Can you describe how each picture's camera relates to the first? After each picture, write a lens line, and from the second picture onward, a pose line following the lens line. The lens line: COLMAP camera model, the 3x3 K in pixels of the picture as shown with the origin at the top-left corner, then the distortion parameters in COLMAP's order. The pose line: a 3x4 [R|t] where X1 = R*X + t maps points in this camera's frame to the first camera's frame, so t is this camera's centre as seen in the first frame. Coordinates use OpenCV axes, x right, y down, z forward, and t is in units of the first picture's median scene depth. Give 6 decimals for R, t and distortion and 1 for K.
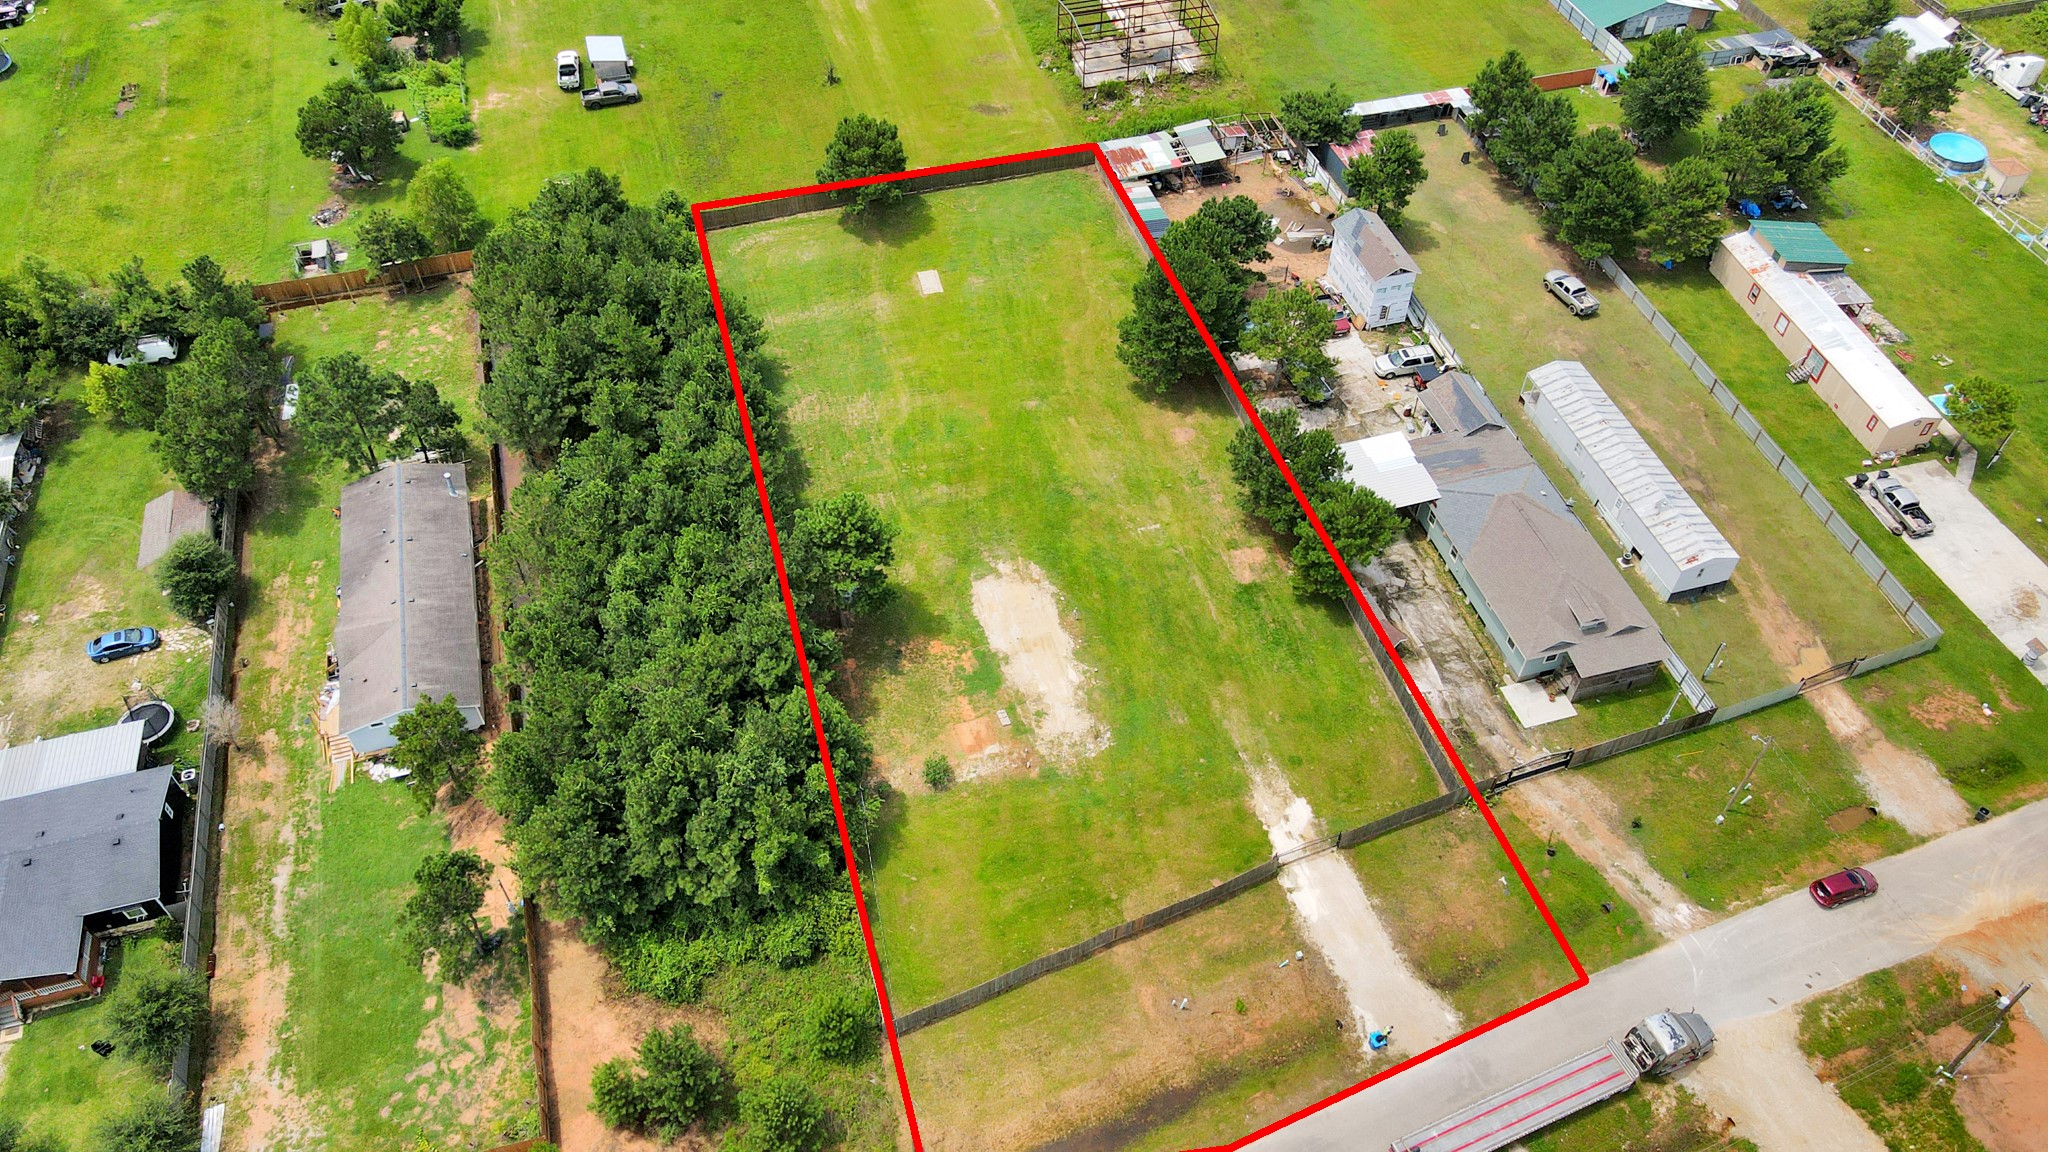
lens RADIAL K [[1500.3, 0, 1015.2], [0, 1500.3, 566.3], [0, 0, 1]] dist [0.010592, 0.018562]
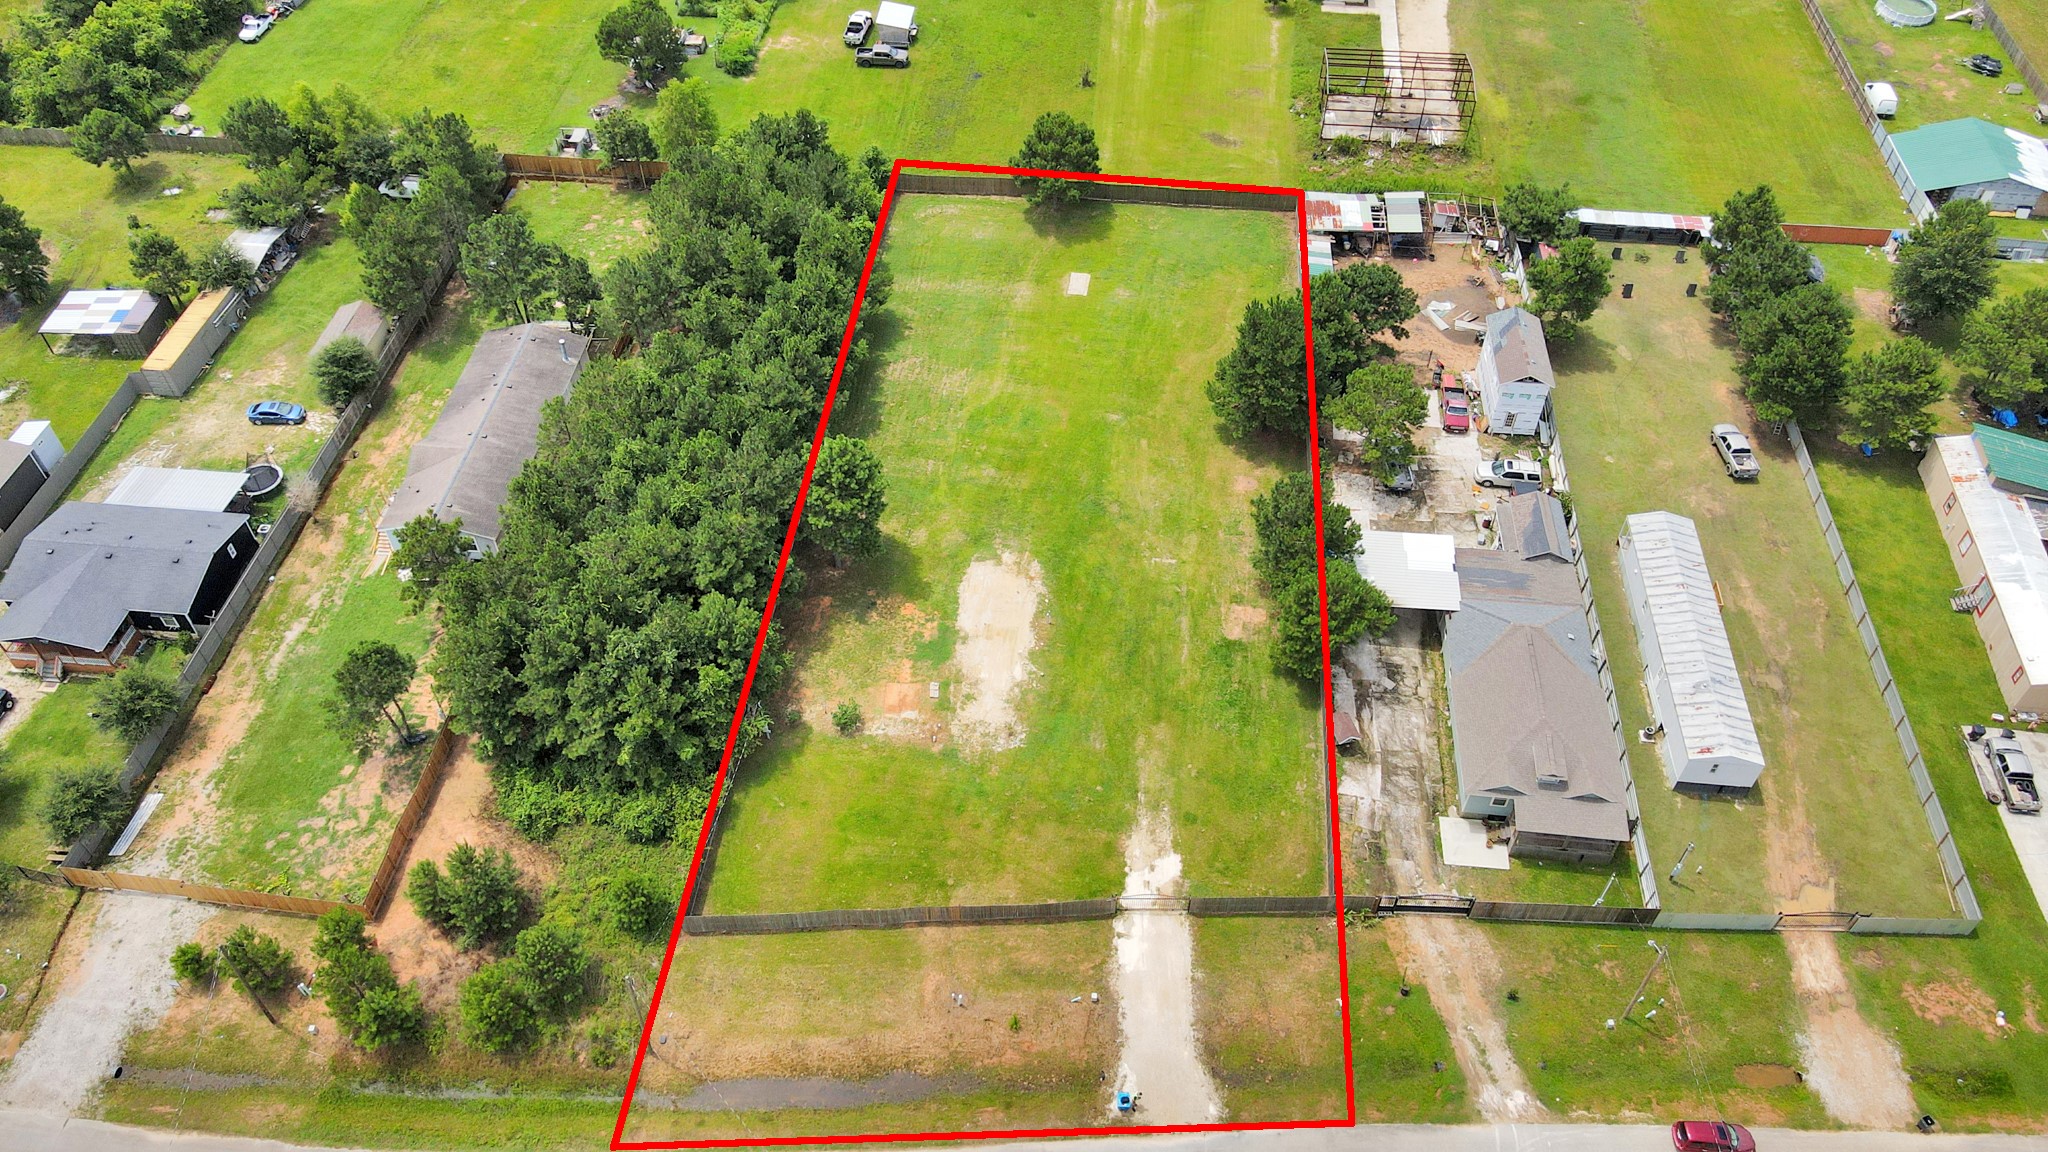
lens RADIAL K [[1500.3, 0, 1014.8], [0, 1500.3, 568.2], [0, 0, 1]] dist [0.010592, 0.018562]
pose [[0.928994, 0.270767, -0.252301, 0.261022], [-0.276727, 0.960870, 0.012267, -0.005878], [0.245750, 0.058422, 0.967571, 0.020145]]
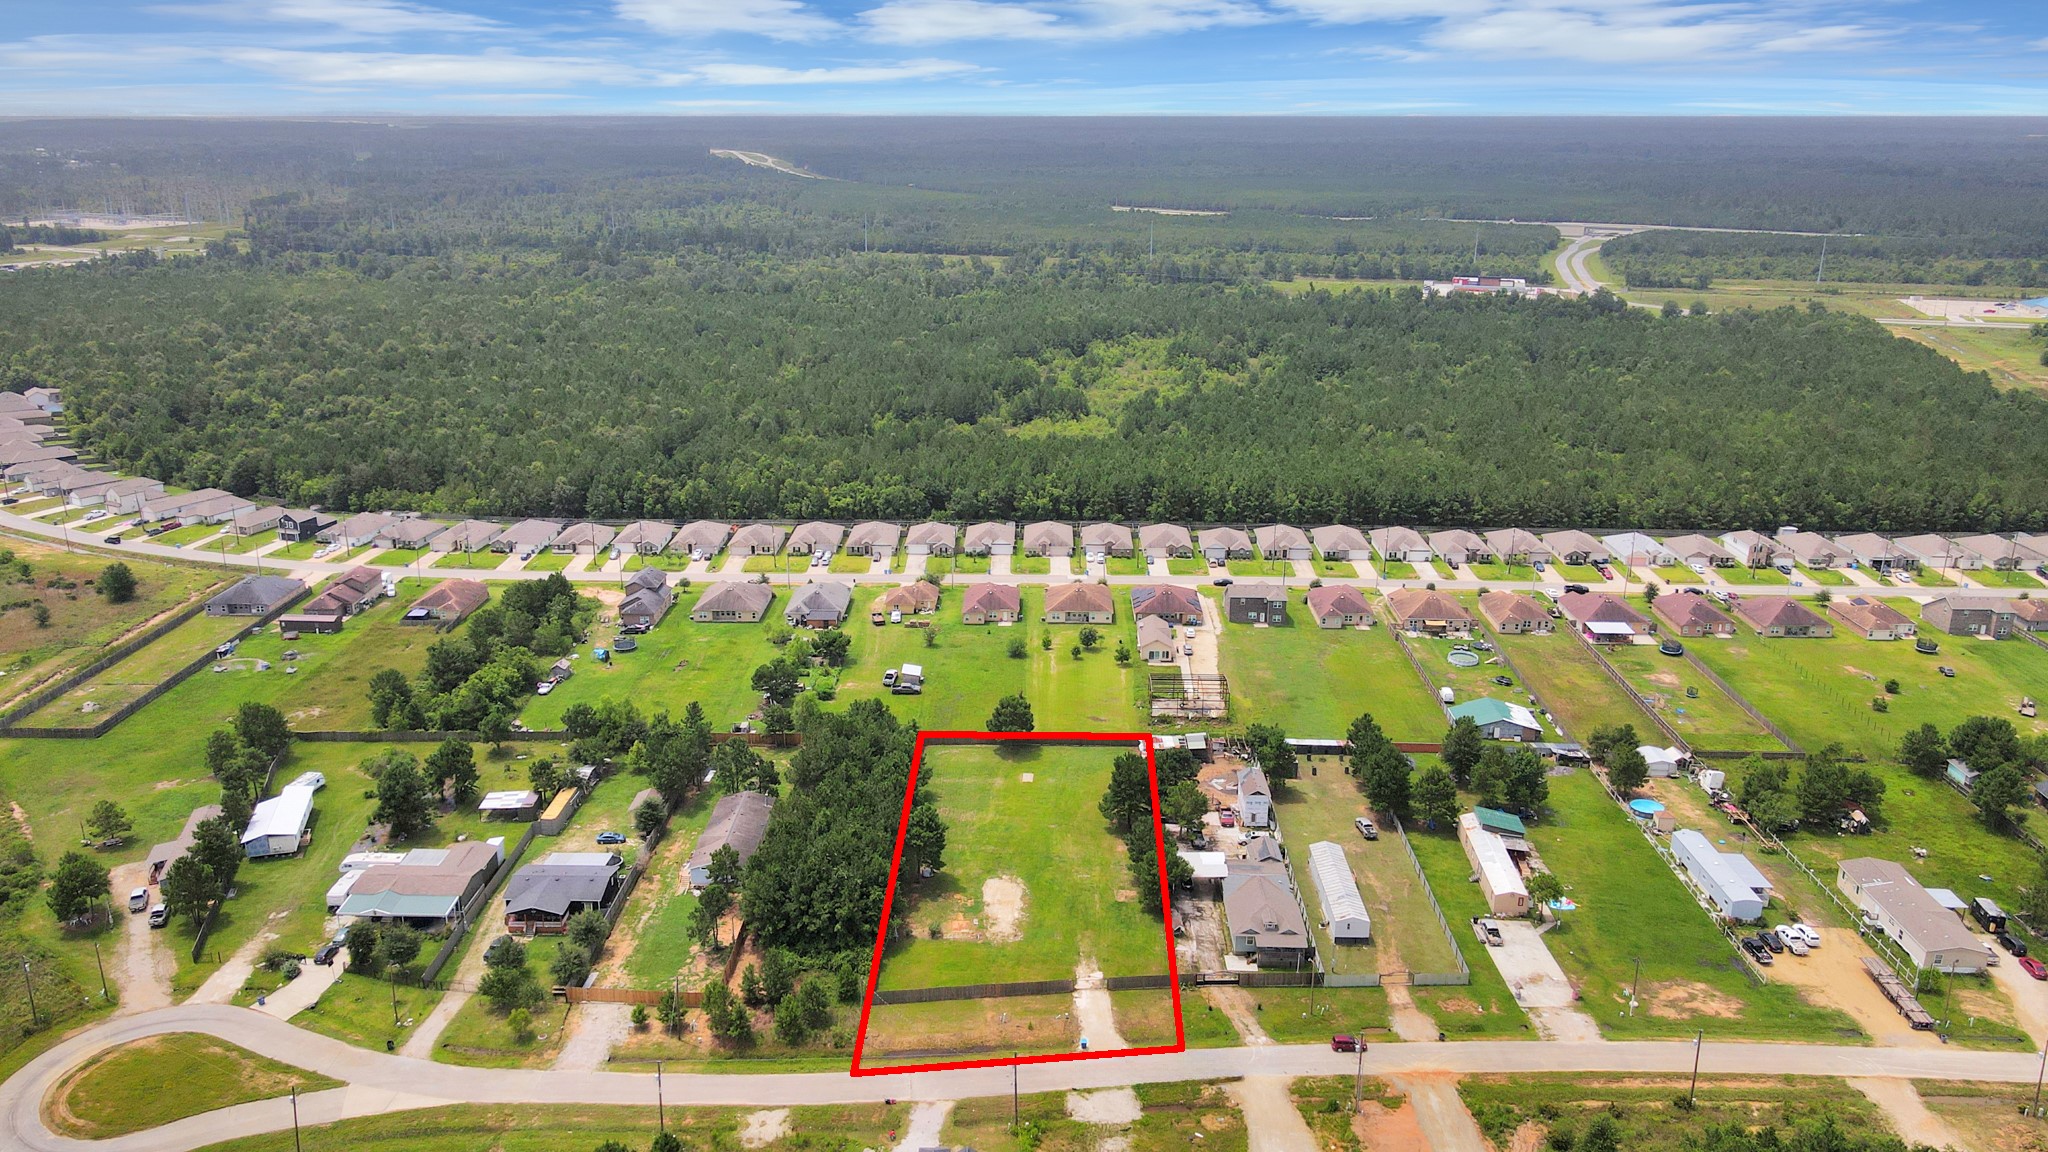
lens RADIAL K [[1500.3, 0, 1011.0], [0, 1500.3, 596.6], [0, 0, 1]] dist [0.010592, 0.018562]
pose [[0.954260, 0.098172, -0.282401, 0.541515], [-0.226487, 0.853963, -0.468456, 0.632874], [0.195171, 0.510989, 0.837137, -0.886140]]
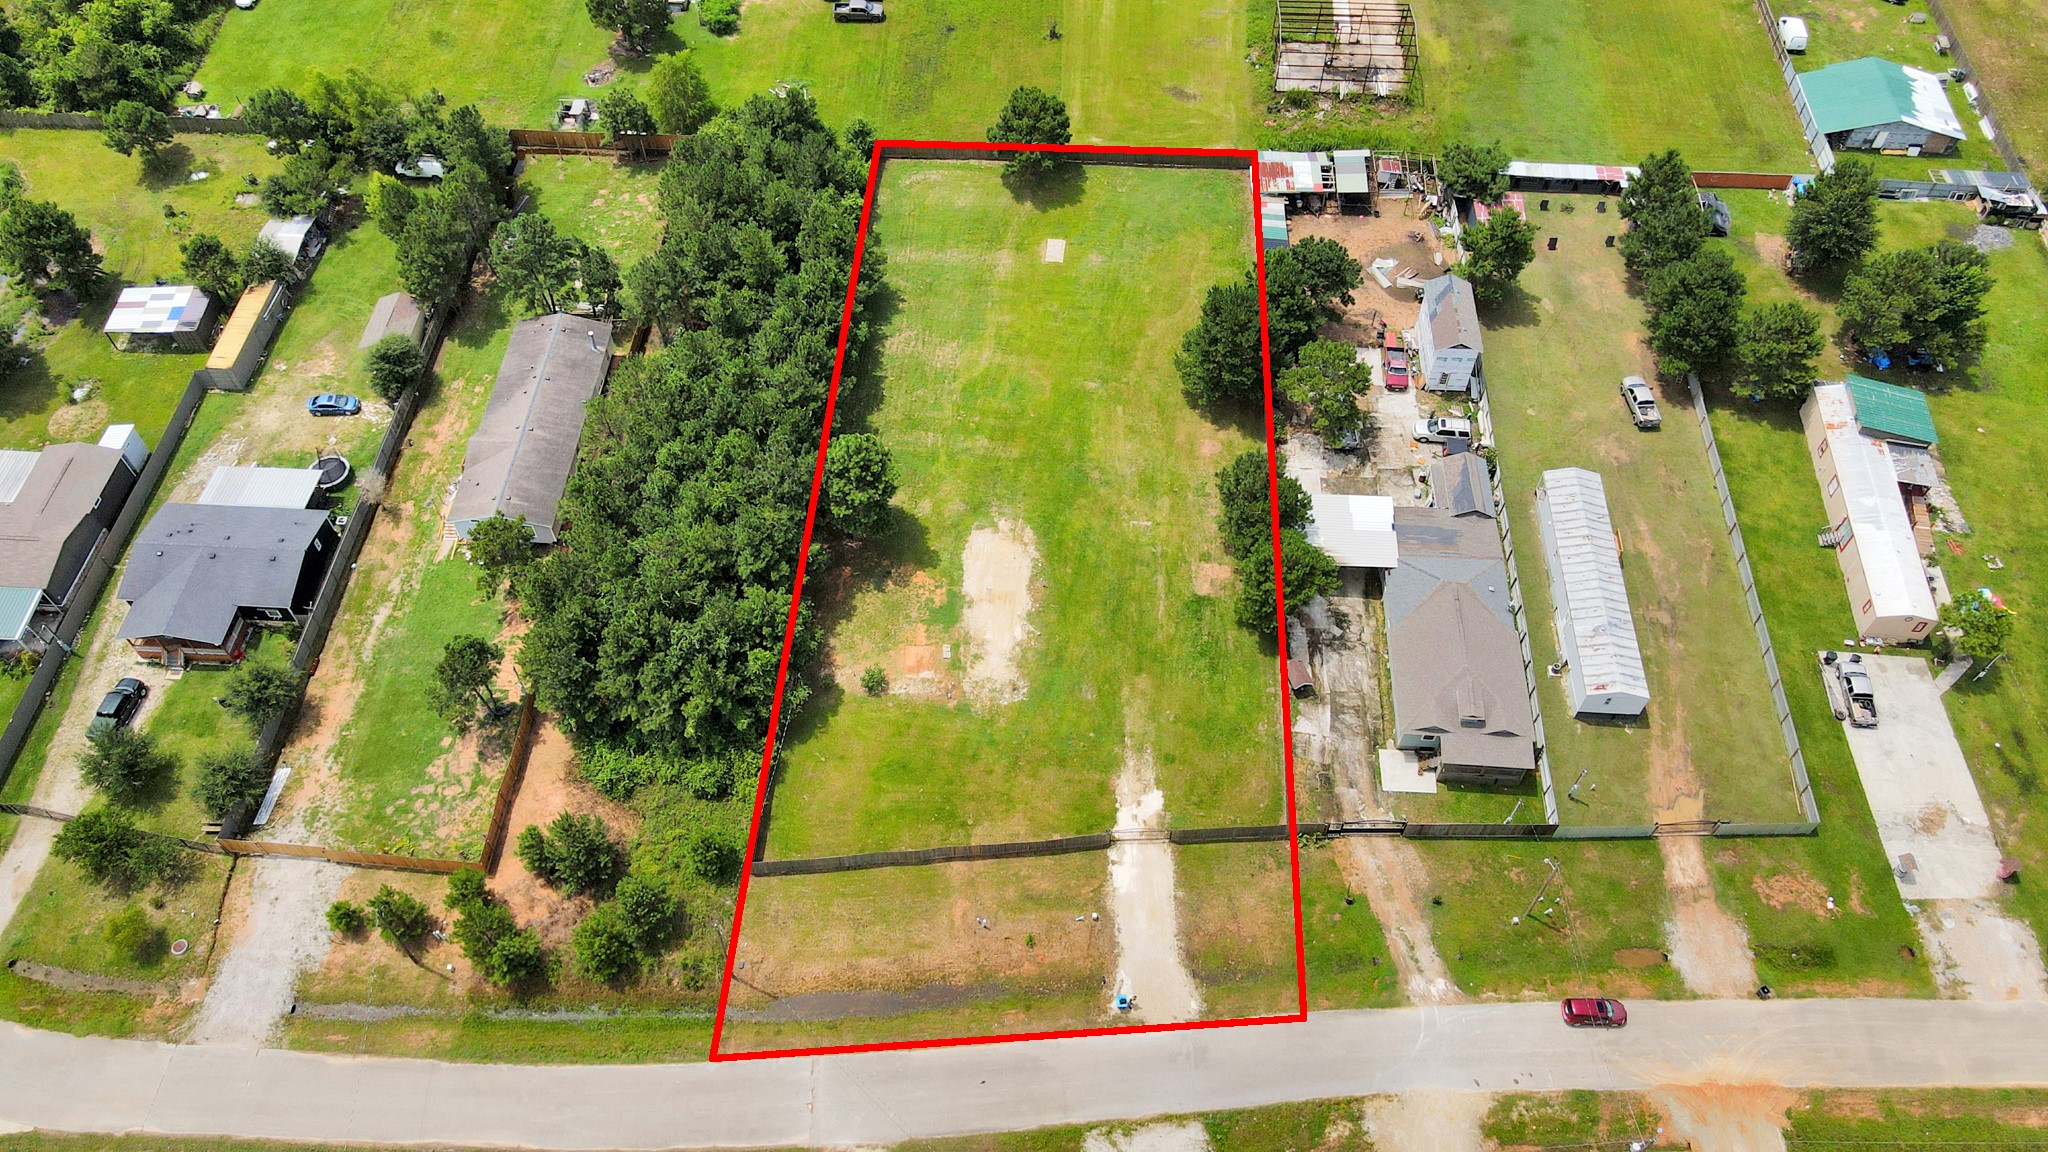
lens RADIAL K [[1500.3, 0, 1014.3], [0, 1500.3, 565.8], [0, 0, 1]] dist [0.010592, 0.018562]
pose [[0.943174, 0.266786, -0.198110, 0.242778], [-0.246948, 0.961653, 0.119331, -0.111059], [0.222349, -0.063627, 0.972889, -0.126032]]
